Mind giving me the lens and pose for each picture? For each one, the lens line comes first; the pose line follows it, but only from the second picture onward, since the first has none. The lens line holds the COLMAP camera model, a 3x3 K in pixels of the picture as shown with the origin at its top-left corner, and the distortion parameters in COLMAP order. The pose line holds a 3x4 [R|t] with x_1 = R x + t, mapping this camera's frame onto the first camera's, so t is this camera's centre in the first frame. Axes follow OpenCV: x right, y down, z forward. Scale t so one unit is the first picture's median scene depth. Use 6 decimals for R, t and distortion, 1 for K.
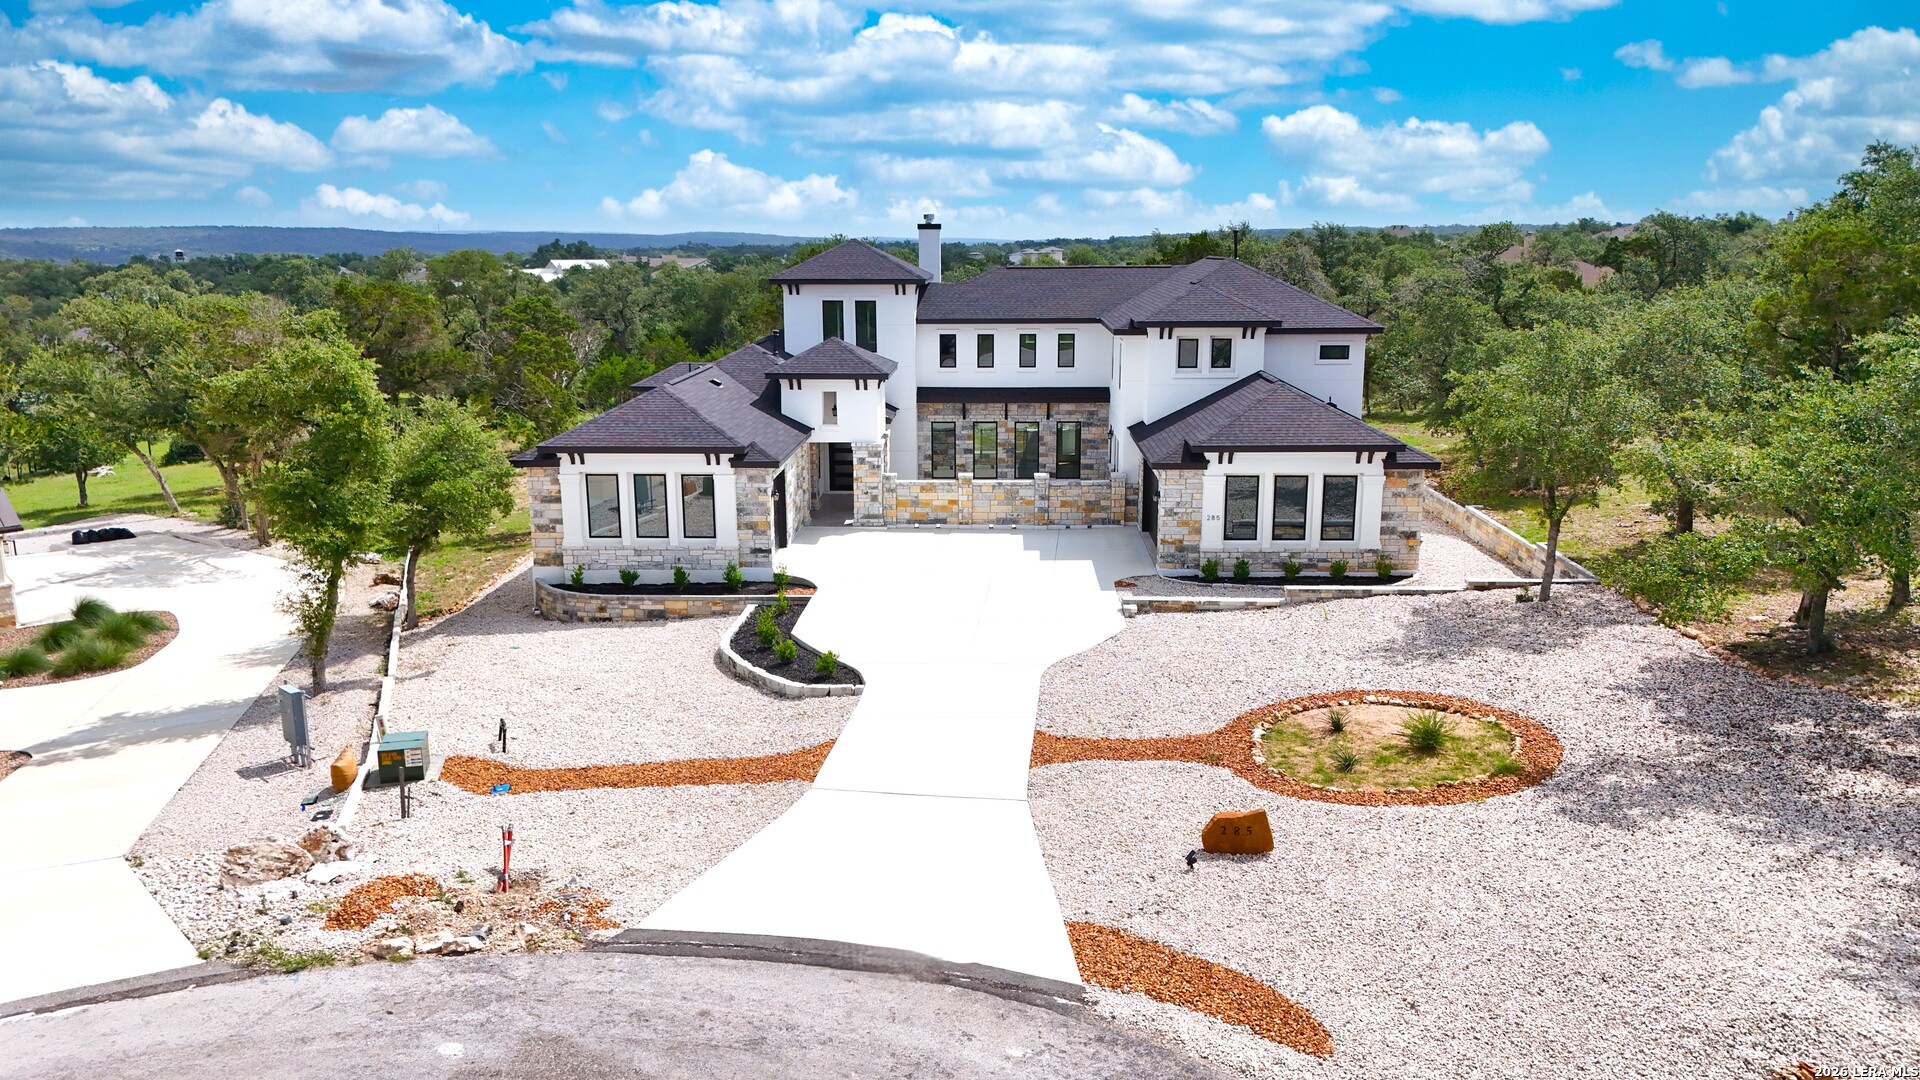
lens RADIAL K [[1398.2, 0, 957.8], [0, 1398.2, 542.0], [0, 0, 1]] dist [0.075192, -0.070471]
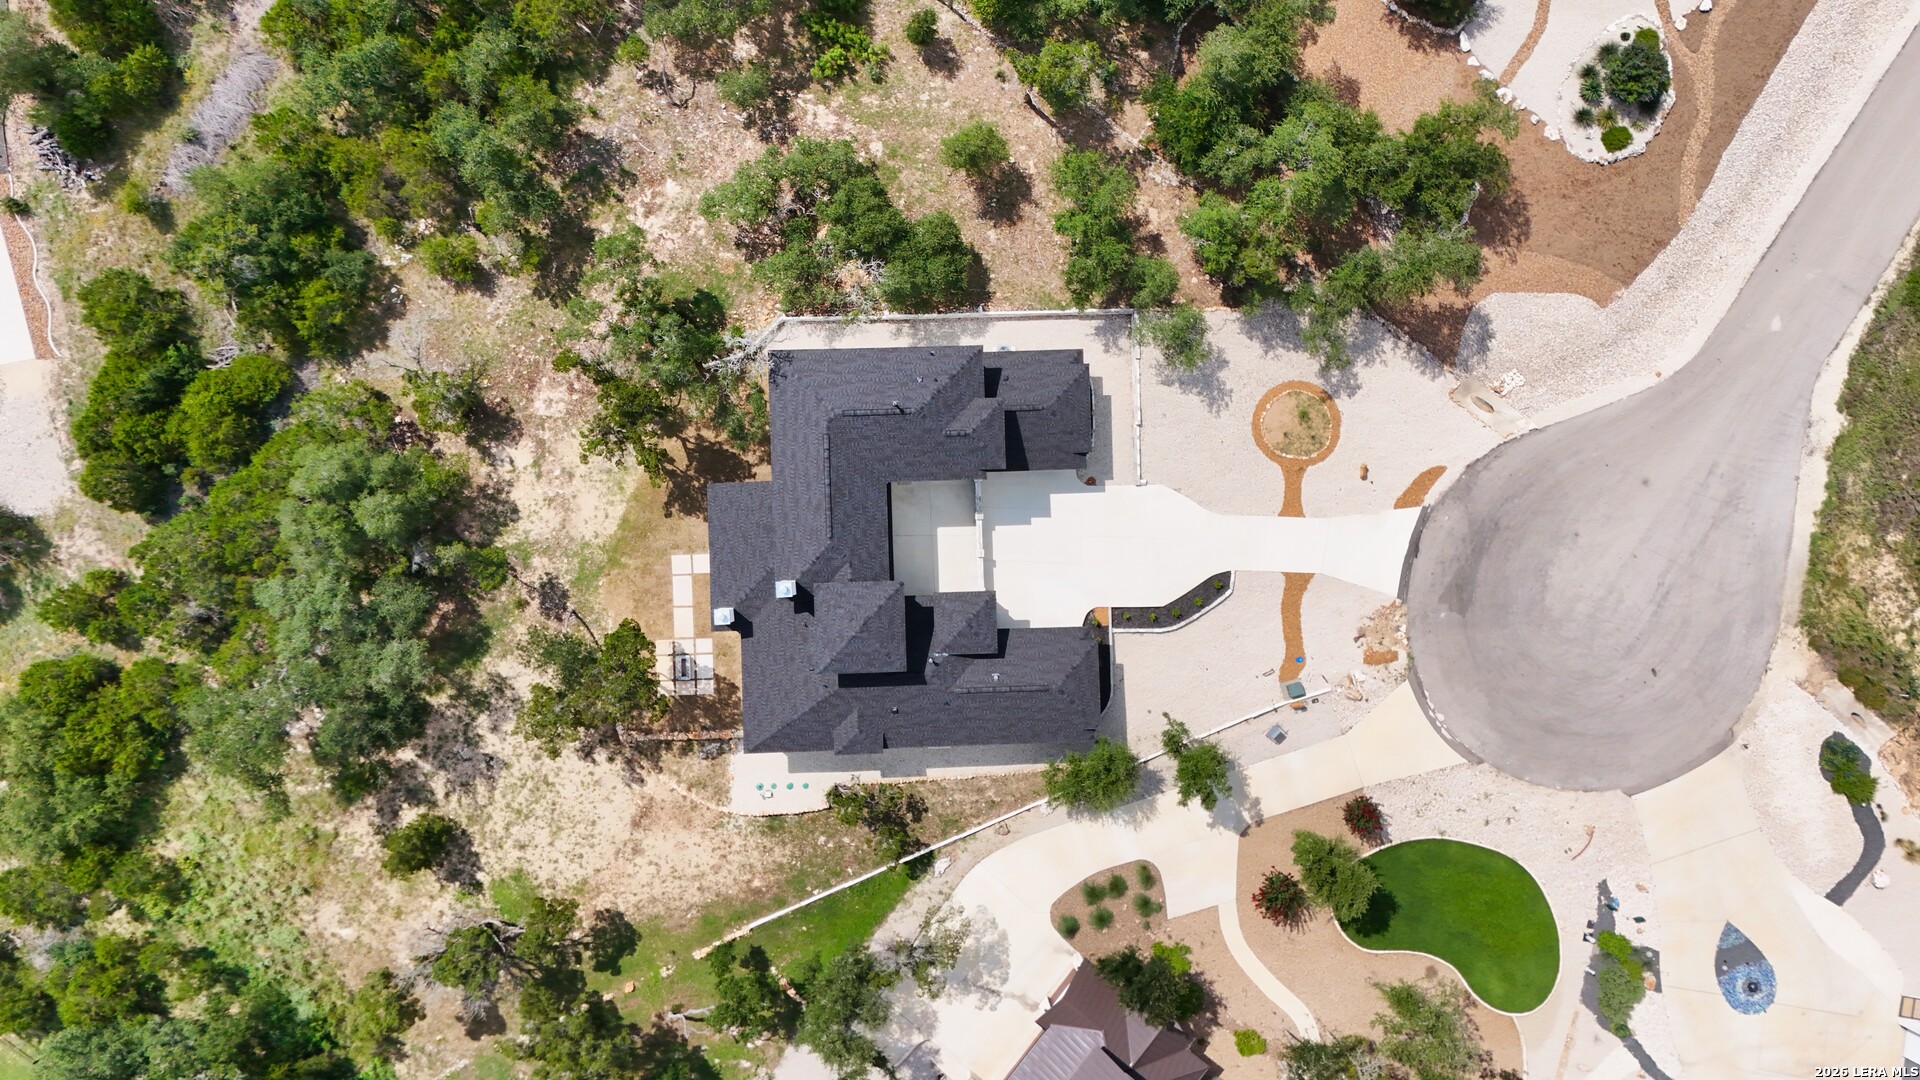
lens RADIAL K [[1398.2, 0, 950.0], [0, 1398.2, 533.1], [0, 0, 1]] dist [0.075192, -0.070471]
pose [[-0.062737, -0.998020, 0.004484, 0.033246], [0.197640, -0.008019, 0.980242, -2.344810], [-0.978265, 0.062384, 0.197752, 0.743232]]
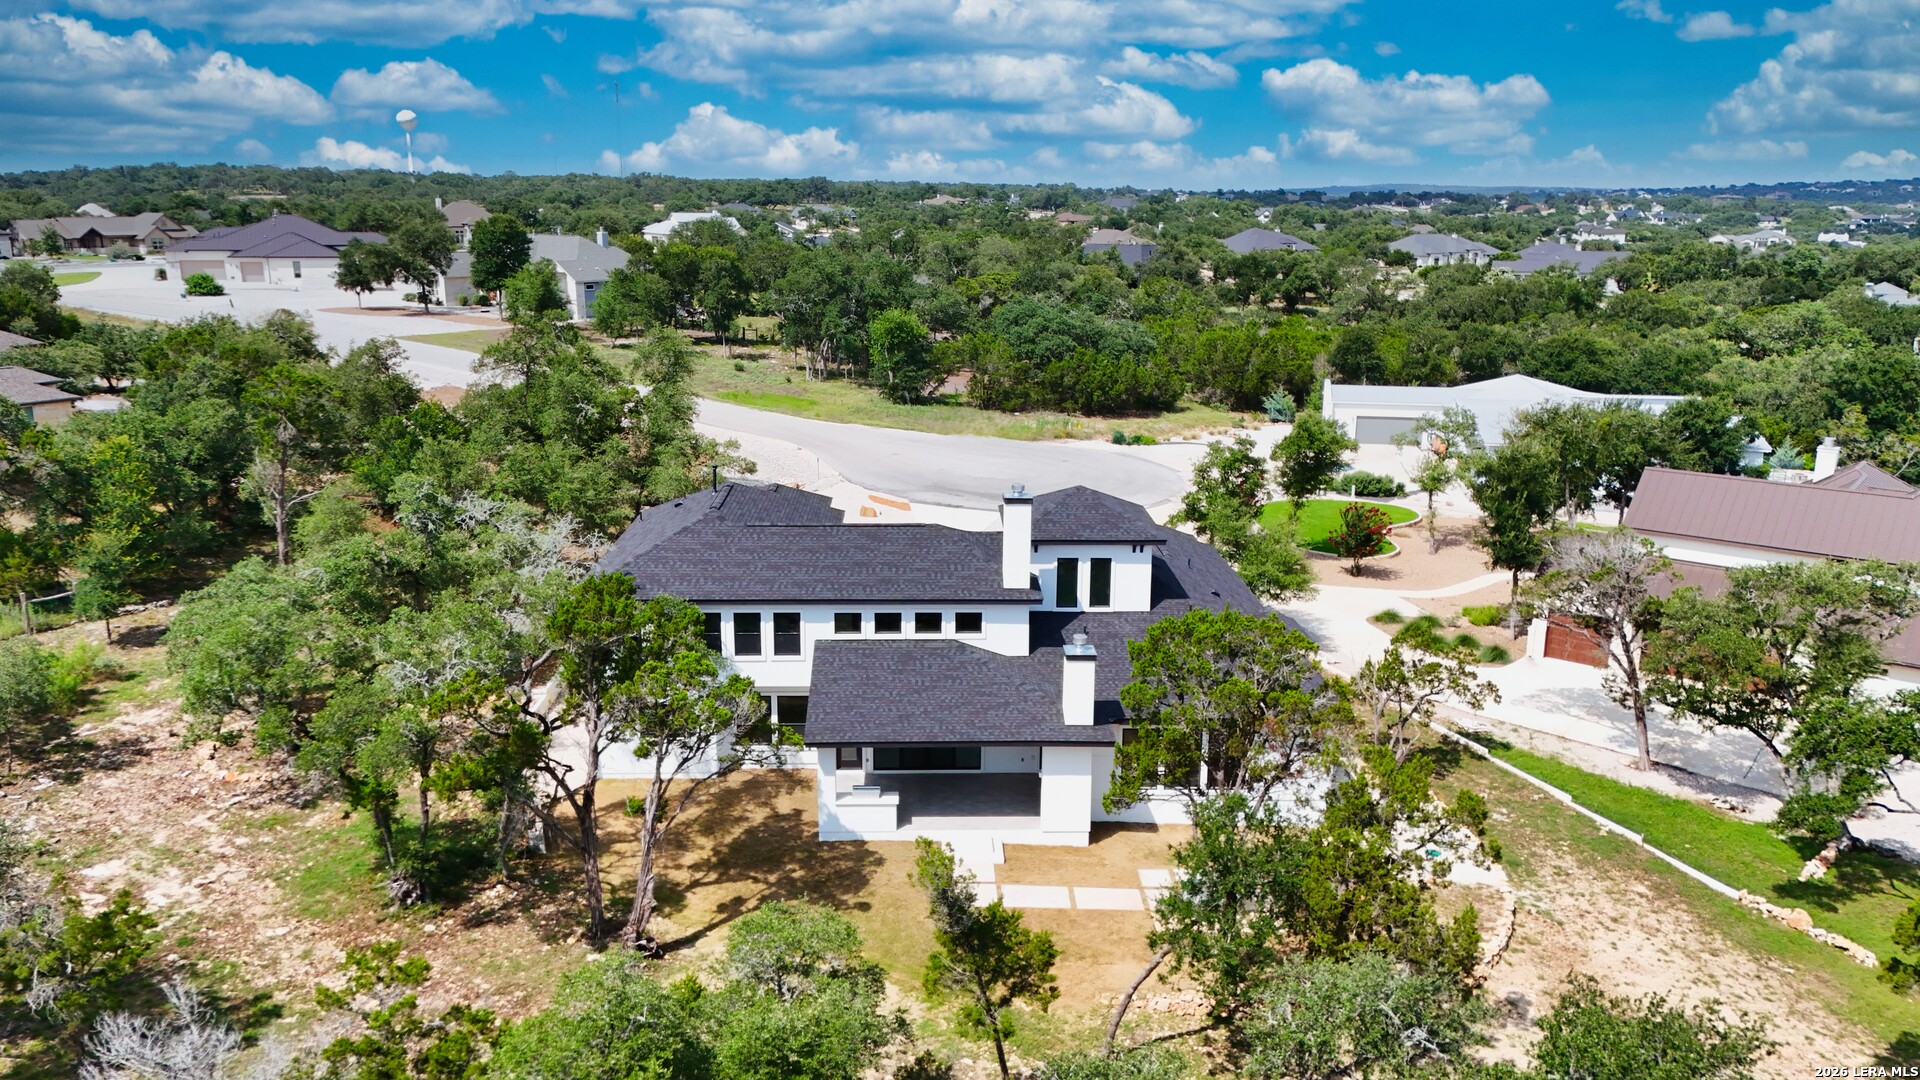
lens RADIAL K [[1398.2, 0, 962.3], [0, 1398.2, 543.6], [0, 0, 1]] dist [0.075192, -0.070471]
pose [[-0.998225, 0.011510, -0.058433, 0.088814], [-0.015694, 0.895632, 0.444519, -0.805886], [0.057451, 0.444647, -0.893862, 2.483832]]
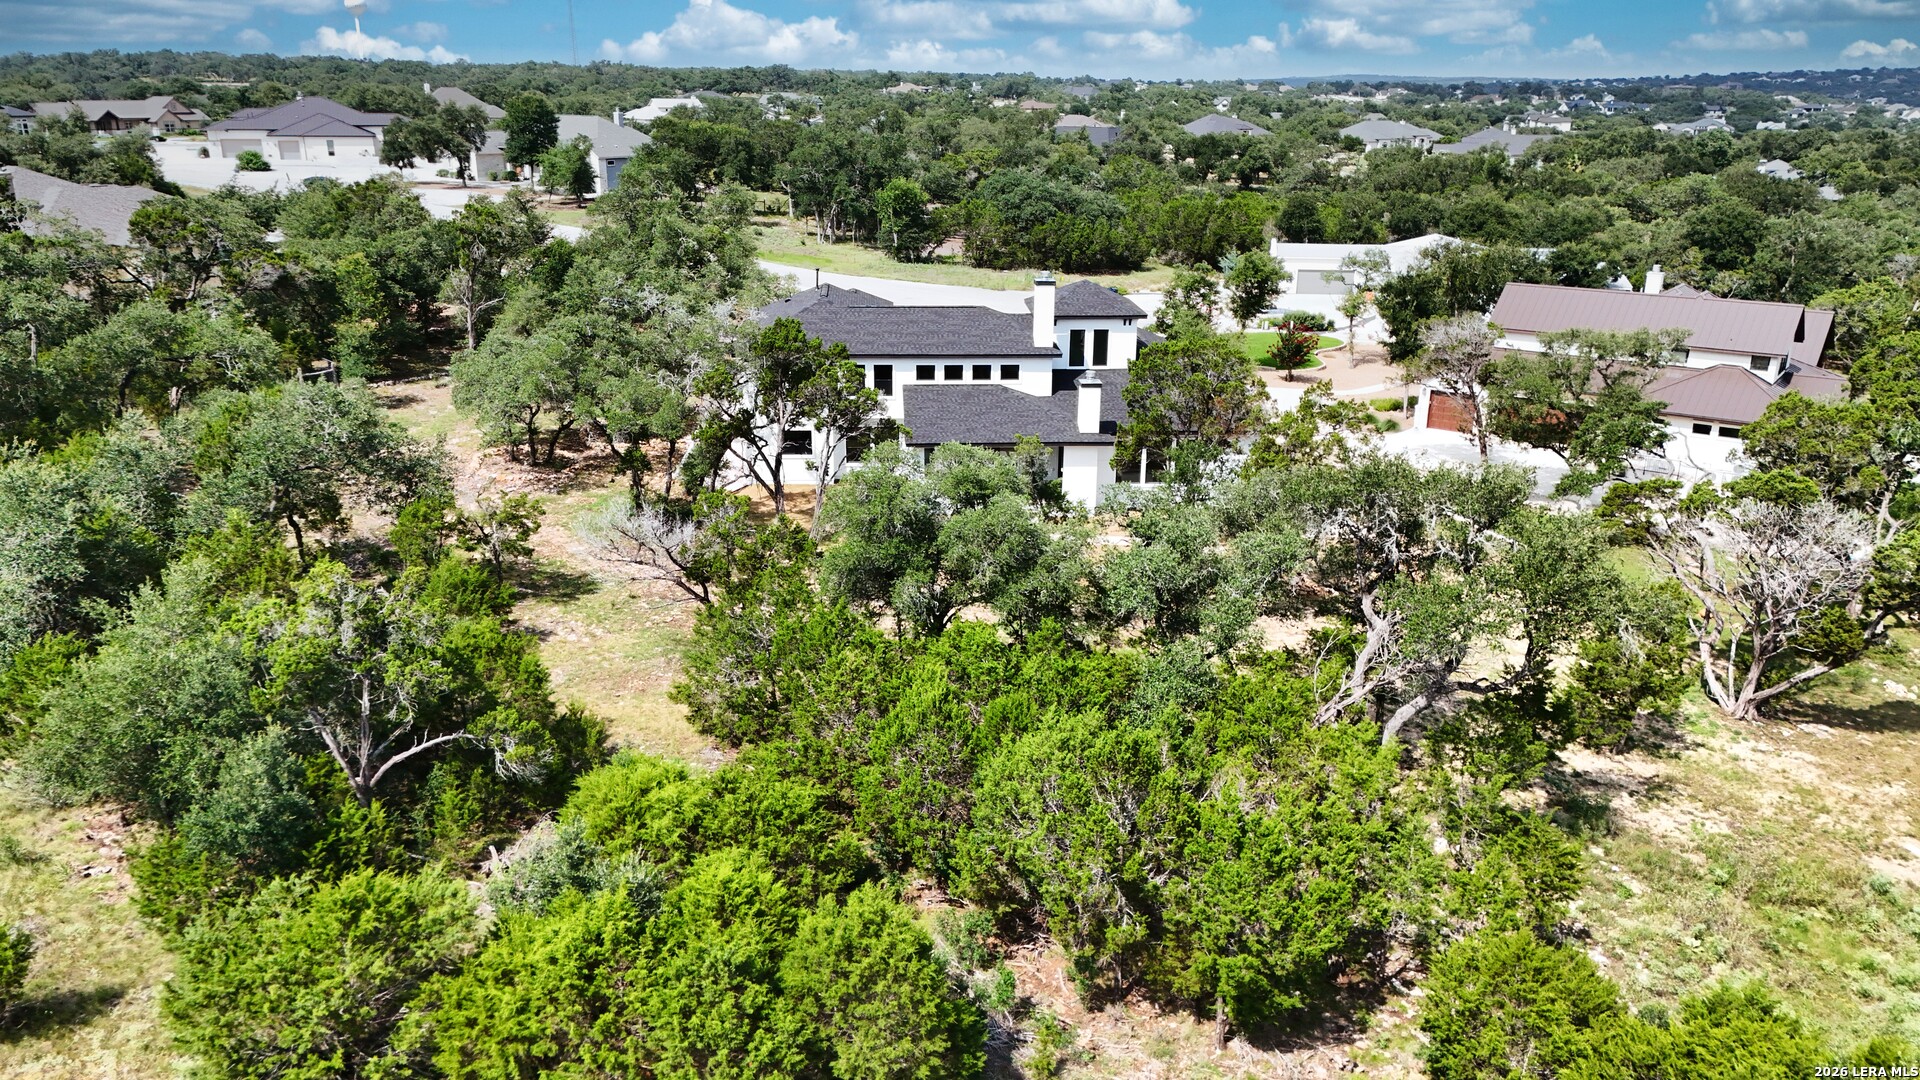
lens RADIAL K [[1398.2, 0, 964.6], [0, 1398.2, 537.4], [0, 0, 1]] dist [0.075192, -0.070471]
pose [[-0.995791, 0.024646, -0.088279, 0.224807], [-0.023223, 0.863892, 0.503142, -0.898454], [0.088664, 0.503074, -0.859683, 3.011595]]
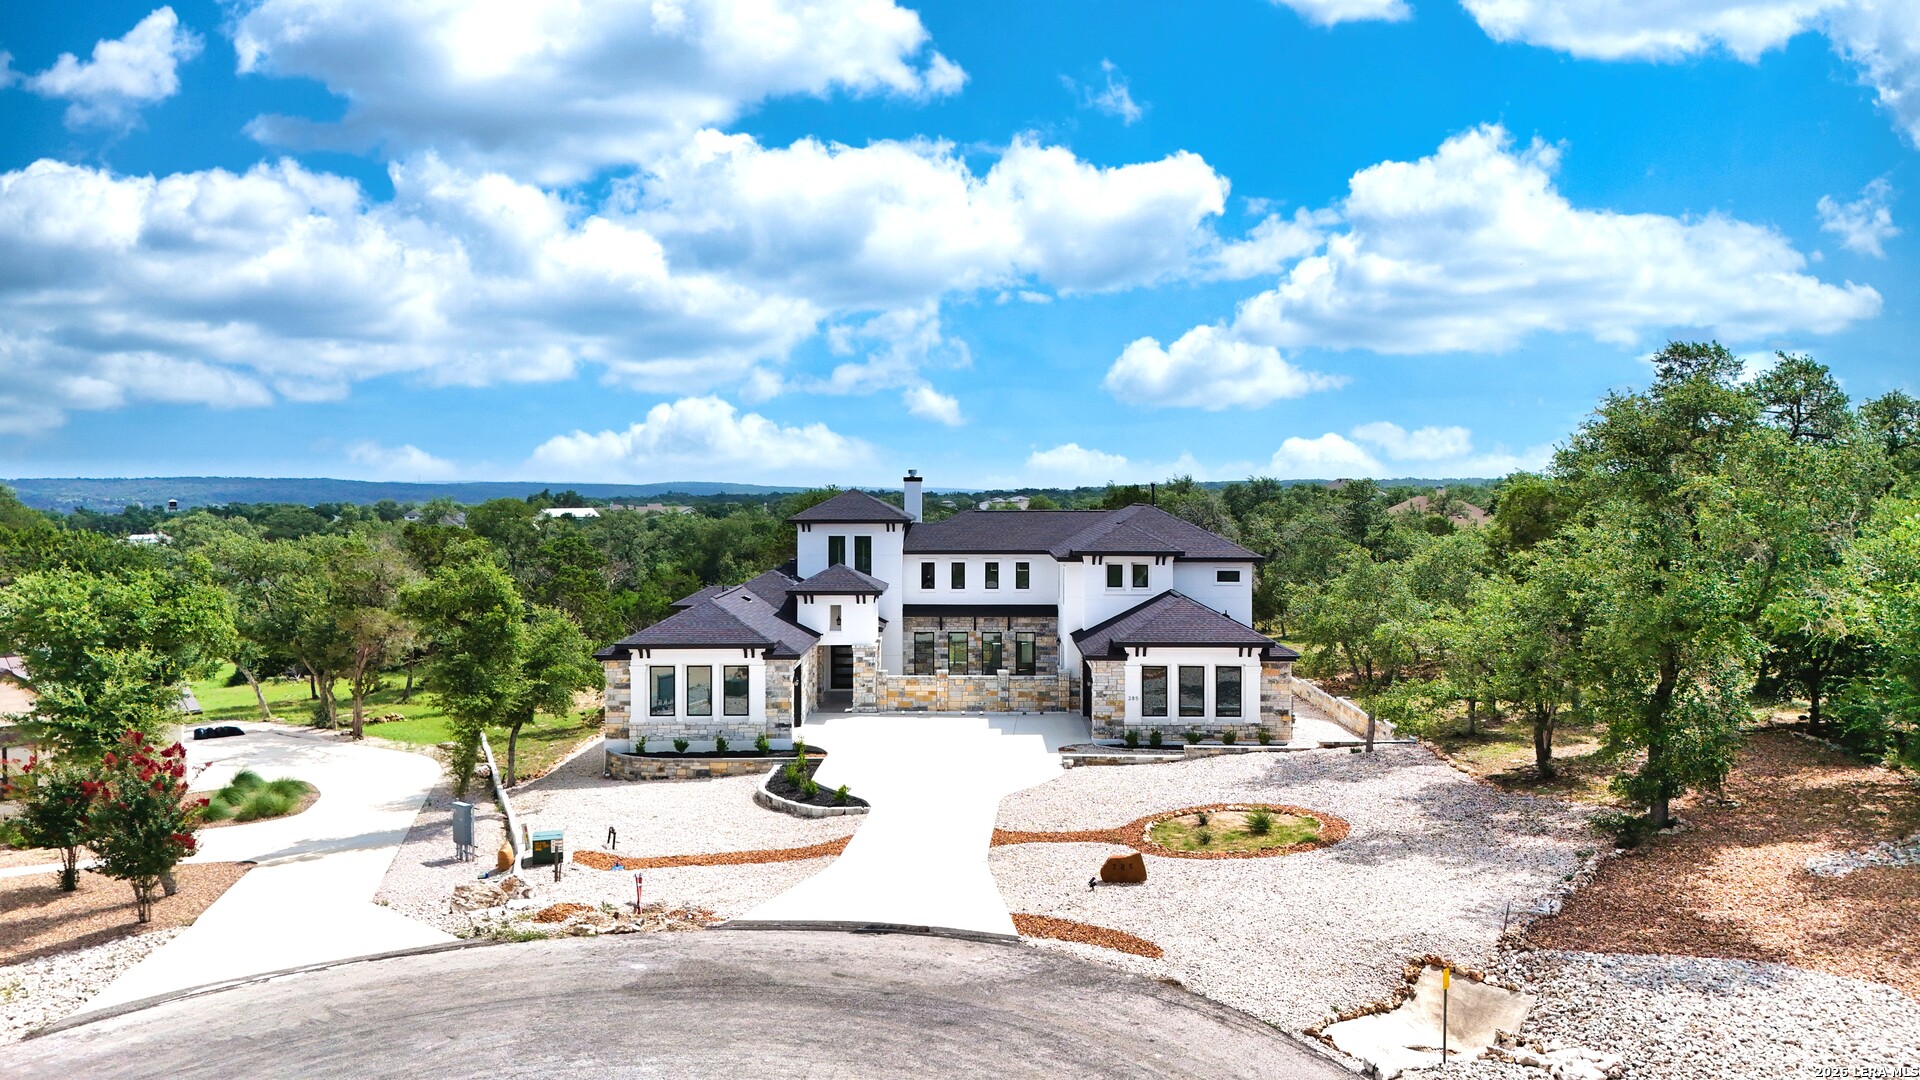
lens RADIAL K [[1398.2, 0, 958.7], [0, 1398.2, 503.5], [0, 0, 1]] dist [0.075192, -0.070471]
pose [[0.999789, 0.002389, 0.020417, -0.006895], [0.001749, 0.979730, -0.200314, 0.065007], [-0.020481, 0.200308, 0.979519, -0.304673]]
